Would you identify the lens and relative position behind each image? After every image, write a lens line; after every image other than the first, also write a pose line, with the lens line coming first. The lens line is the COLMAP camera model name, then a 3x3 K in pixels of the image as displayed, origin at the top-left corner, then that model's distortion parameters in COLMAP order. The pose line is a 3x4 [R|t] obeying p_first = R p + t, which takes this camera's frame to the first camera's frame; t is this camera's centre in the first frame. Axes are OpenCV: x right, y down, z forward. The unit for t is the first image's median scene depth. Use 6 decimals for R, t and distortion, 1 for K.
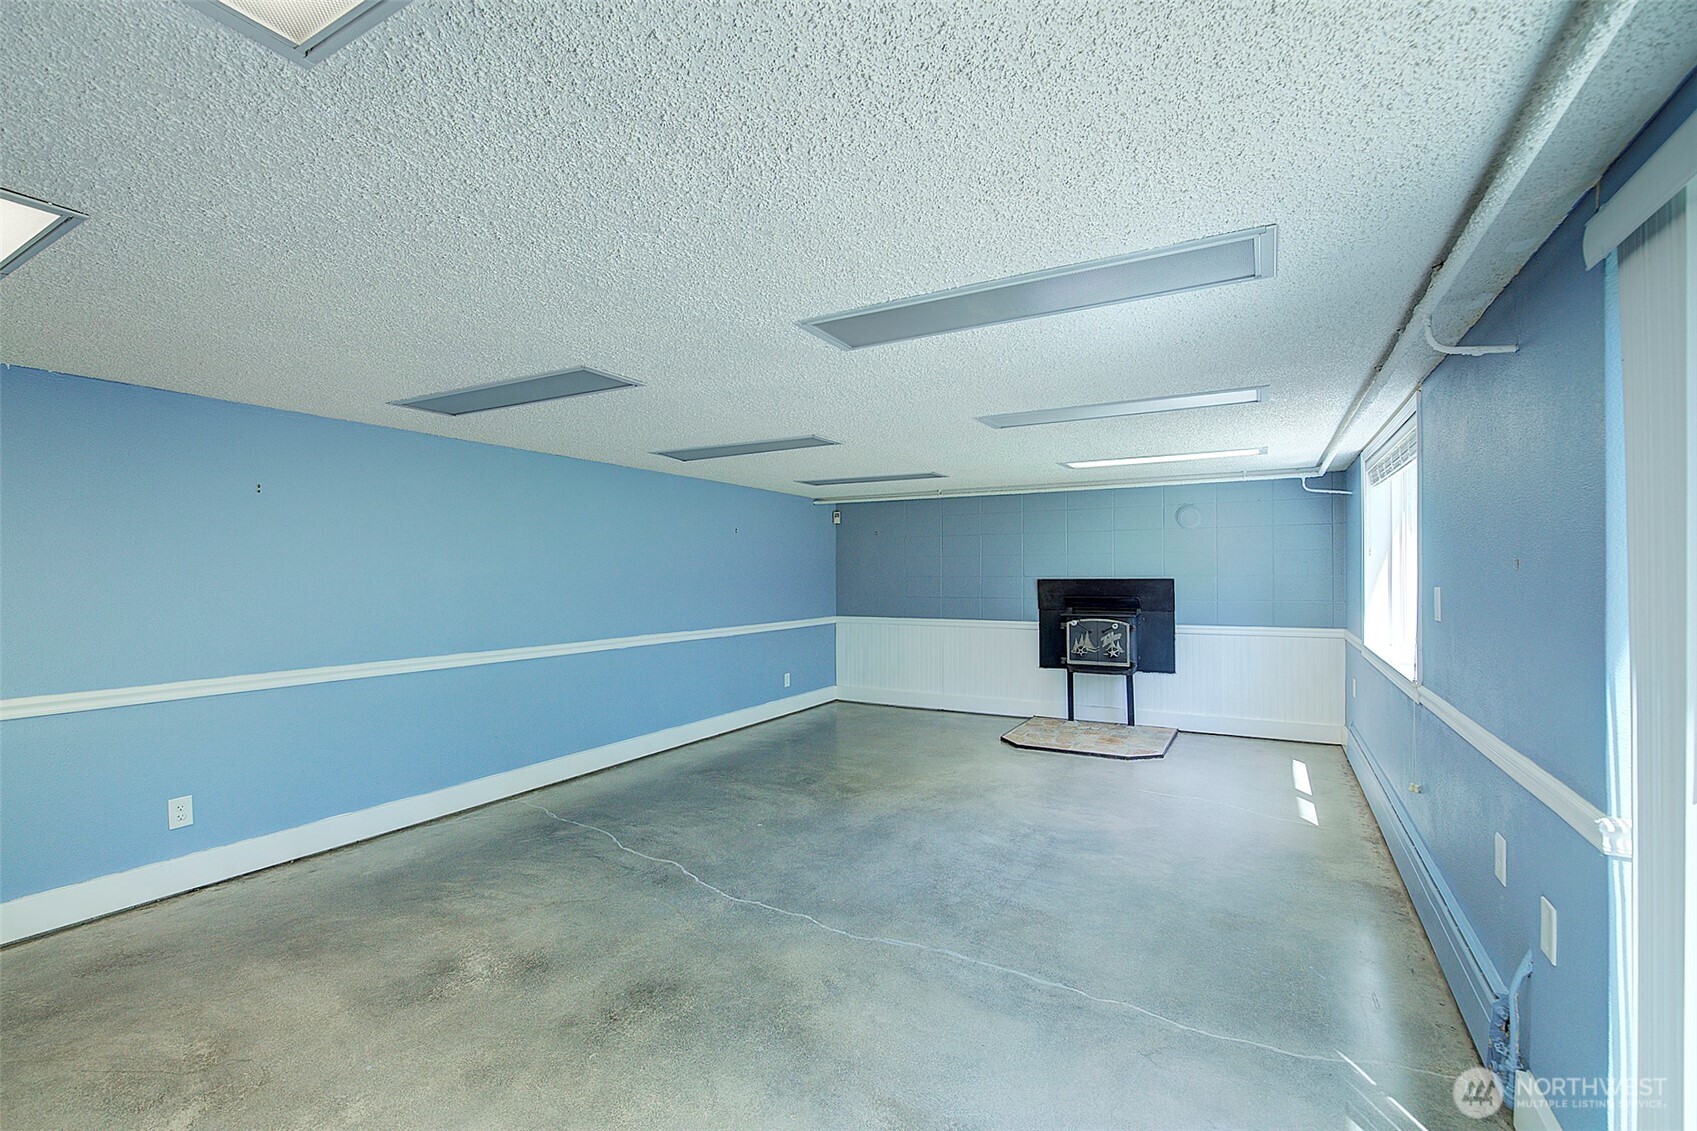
lens RADIAL K [[731.7, 0, 850.4], [0, 731.7, 566.9], [0, 0, 1]] dist [-0.017372, 0.003144]
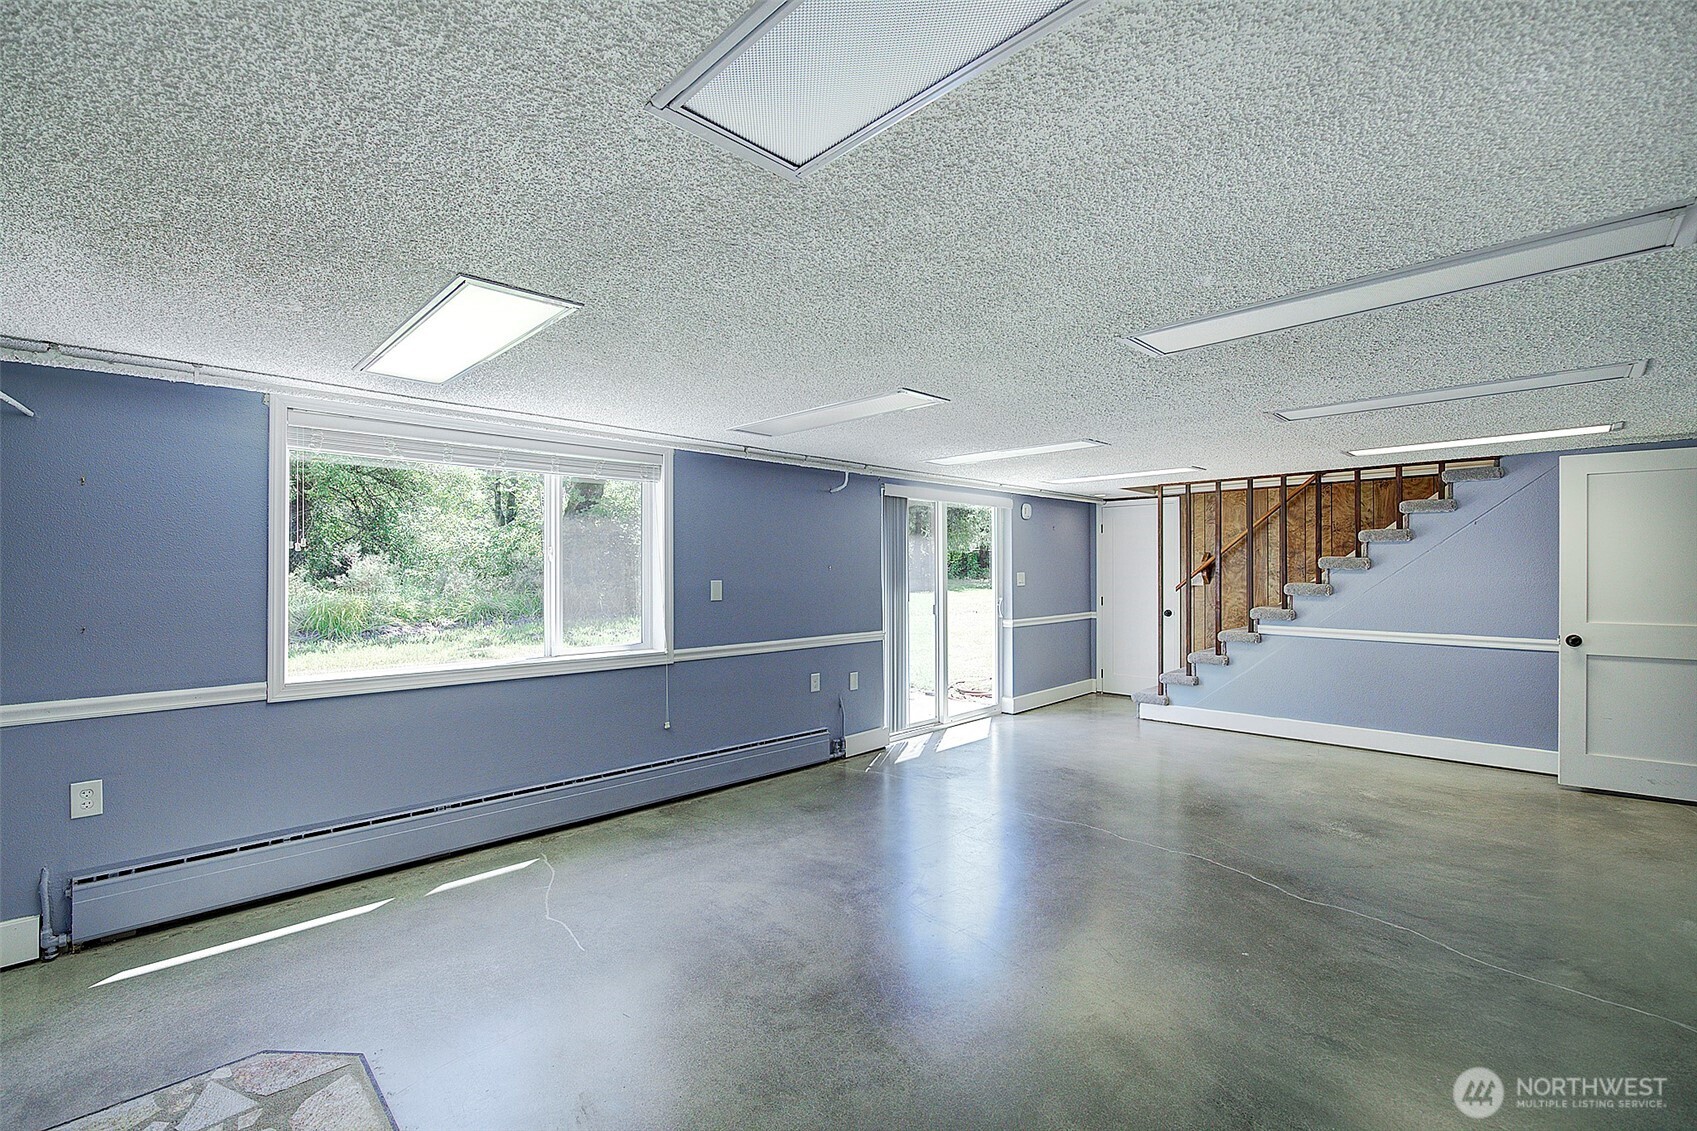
lens RADIAL K [[731.7, 0, 847.9], [0, 731.7, 568.6], [0, 0, 1]] dist [-0.017372, 0.003144]
pose [[-0.961542, 0.005039, 0.274610, 0.045323], [0.002444, 0.999949, -0.009794, 0.014655], [-0.274646, -0.008746, -0.961506, 2.041089]]
